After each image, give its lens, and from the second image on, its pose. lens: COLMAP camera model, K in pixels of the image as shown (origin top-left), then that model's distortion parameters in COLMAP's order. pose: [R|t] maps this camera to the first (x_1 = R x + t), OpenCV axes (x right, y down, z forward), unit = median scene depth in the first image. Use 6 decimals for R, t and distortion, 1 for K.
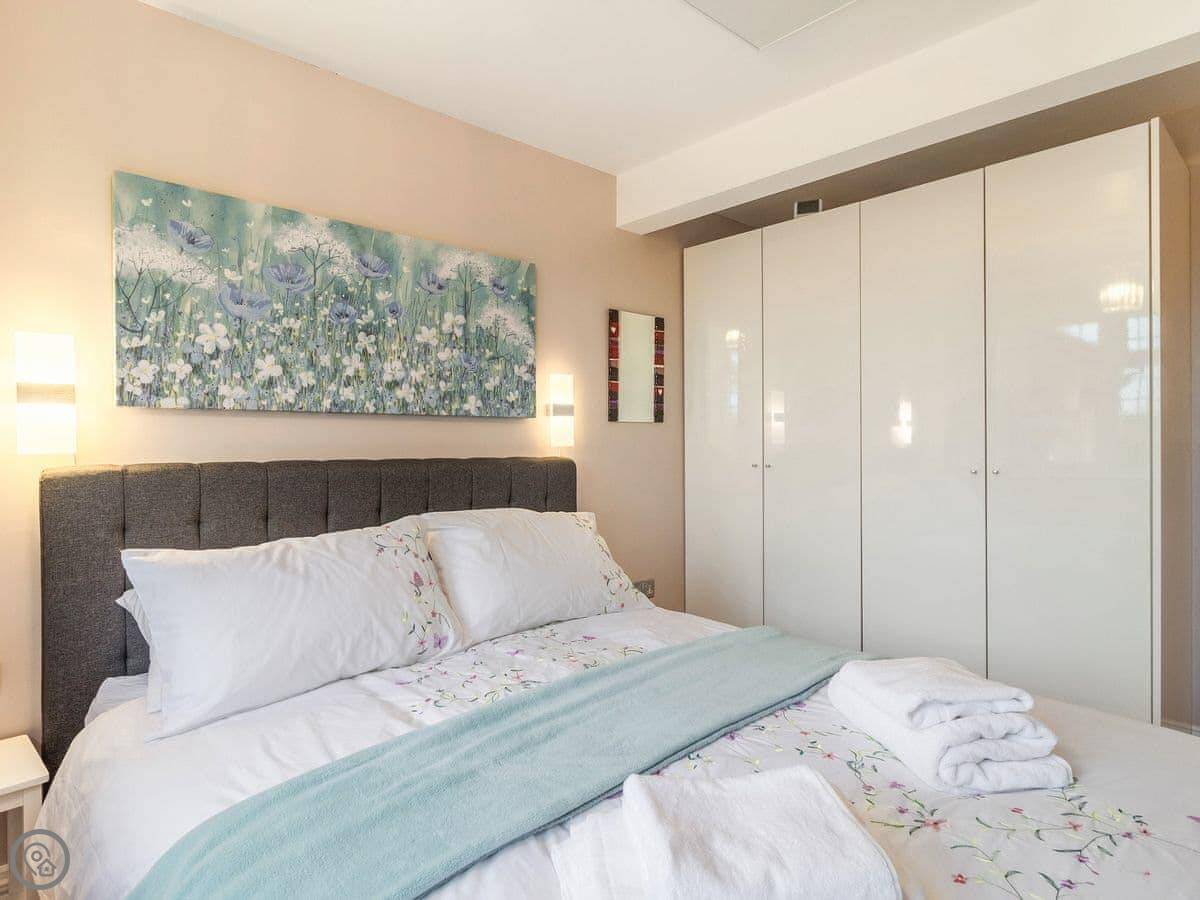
lens RADIAL K [[674.8, 0, 631.2], [0, 674.8, 444.4], [0, 0, 1]] dist [0.001326, -0.001172]
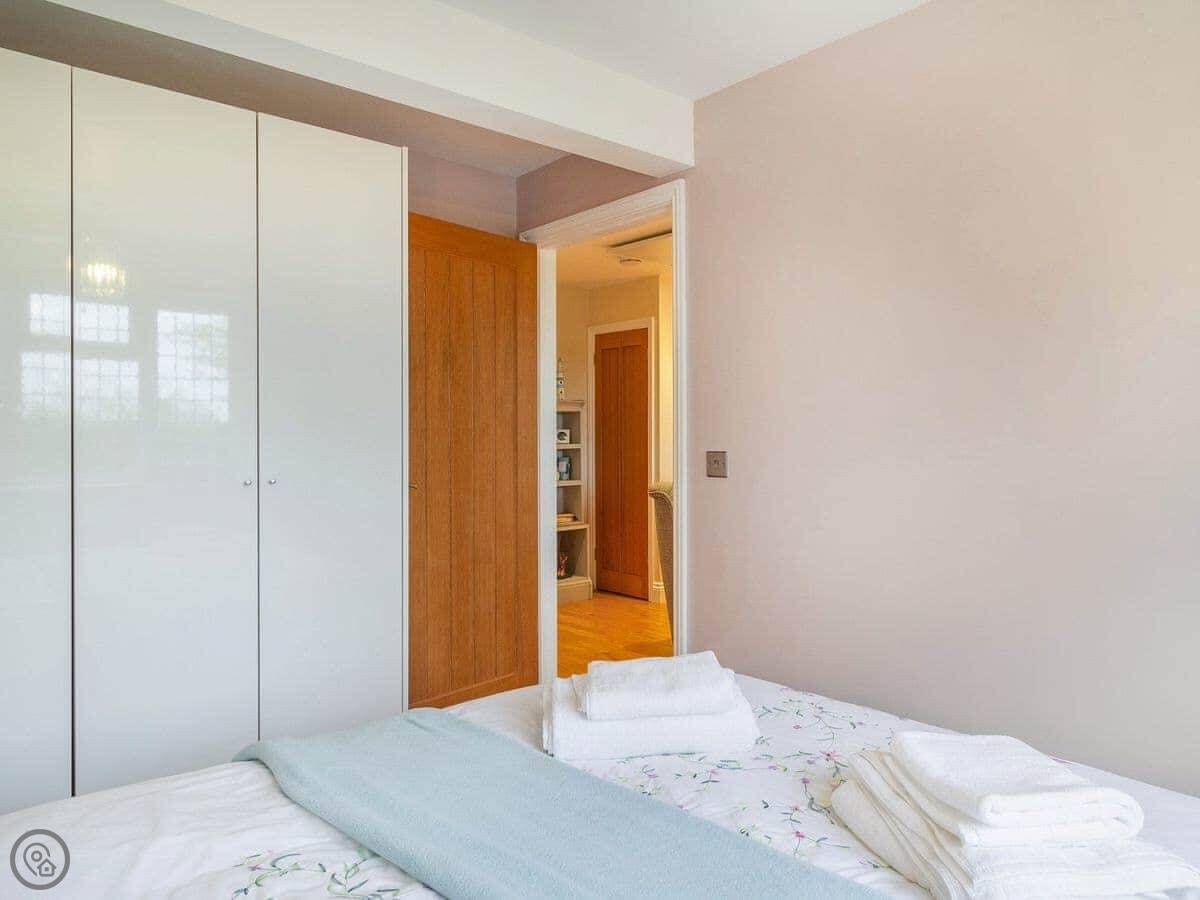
lens RADIAL K [[796.7, 0, 597.2], [0, 796.7, 445.7], [0, 0, 1]] dist [-0.007431, 0.001113]
pose [[0.082662, 0.000093, 0.996578, -0.470217], [0.003335, 0.999994, -0.000370, -0.002686], [-0.996572, 0.003354, 0.082661, 0.589853]]
